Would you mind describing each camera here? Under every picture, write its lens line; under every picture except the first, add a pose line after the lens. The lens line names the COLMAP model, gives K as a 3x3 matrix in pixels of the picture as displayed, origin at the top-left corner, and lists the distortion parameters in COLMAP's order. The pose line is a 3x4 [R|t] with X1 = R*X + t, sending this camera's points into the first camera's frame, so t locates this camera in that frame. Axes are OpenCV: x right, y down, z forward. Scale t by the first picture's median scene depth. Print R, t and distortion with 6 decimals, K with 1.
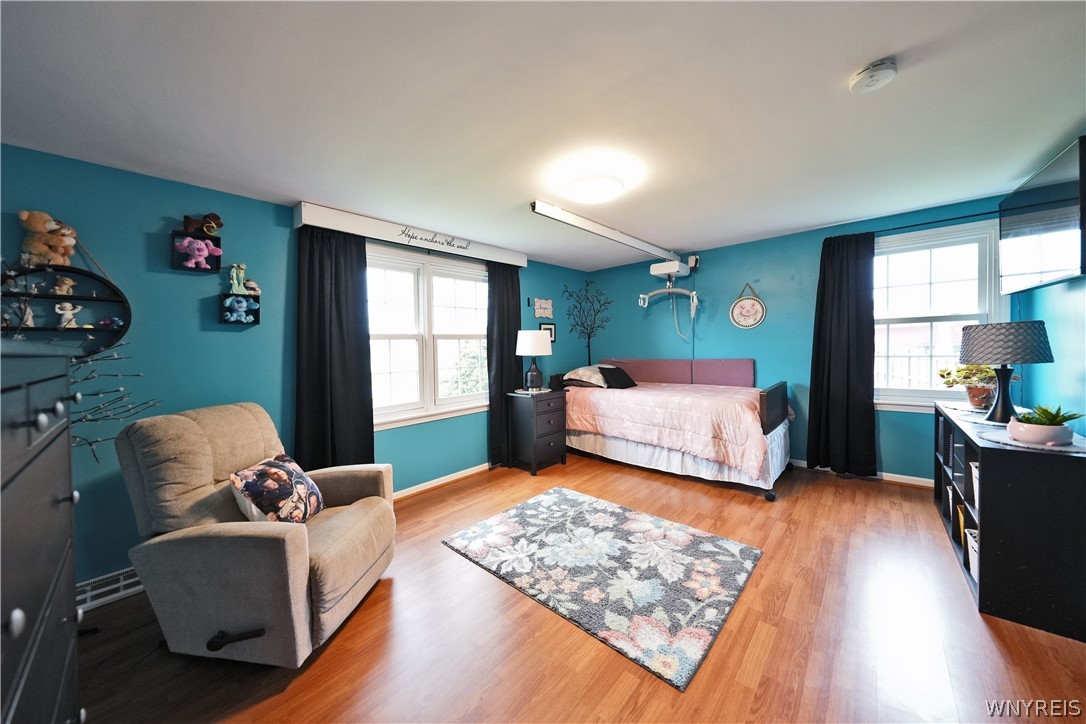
lens RADIAL K [[379.6, 0, 543.0], [0, 379.6, 362.0], [0, 0, 1]] dist [-0.001882, 0.000028]
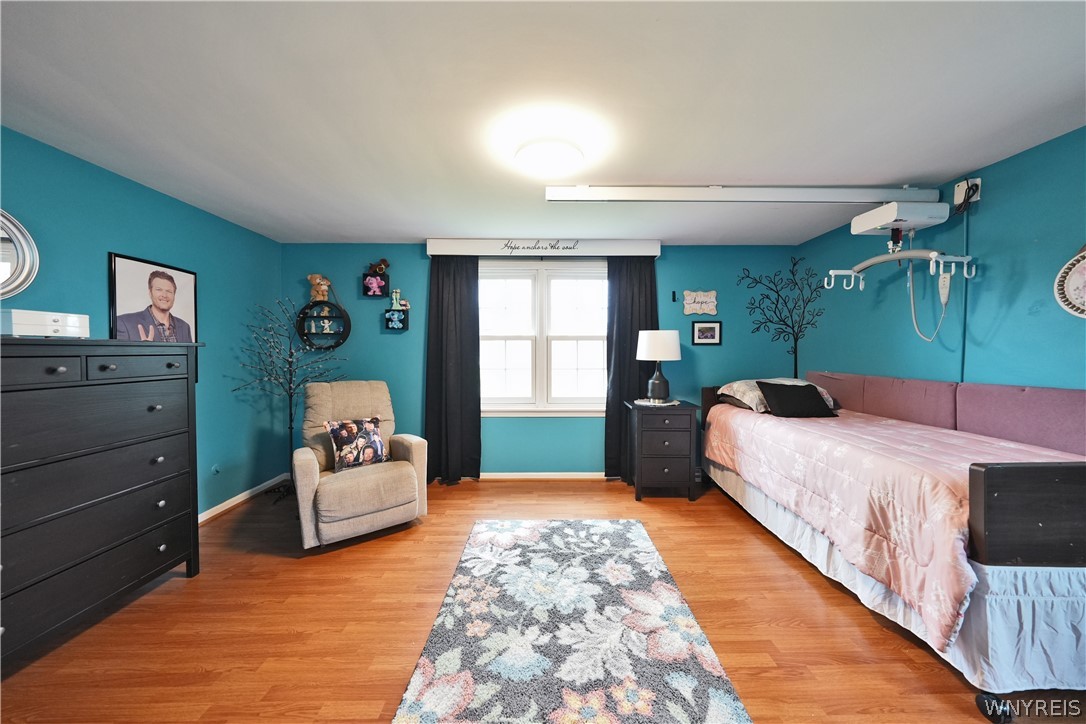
lens RADIAL K [[379.6, 0, 543.0], [0, 379.6, 362.0], [0, 0, 1]] dist [-0.001882, 0.000028]
pose [[0.670173, 0.049482, -0.740554, 0.572208], [-0.050450, 0.998504, 0.021062, -0.024376], [0.740489, 0.023246, 0.671667, 0.331222]]
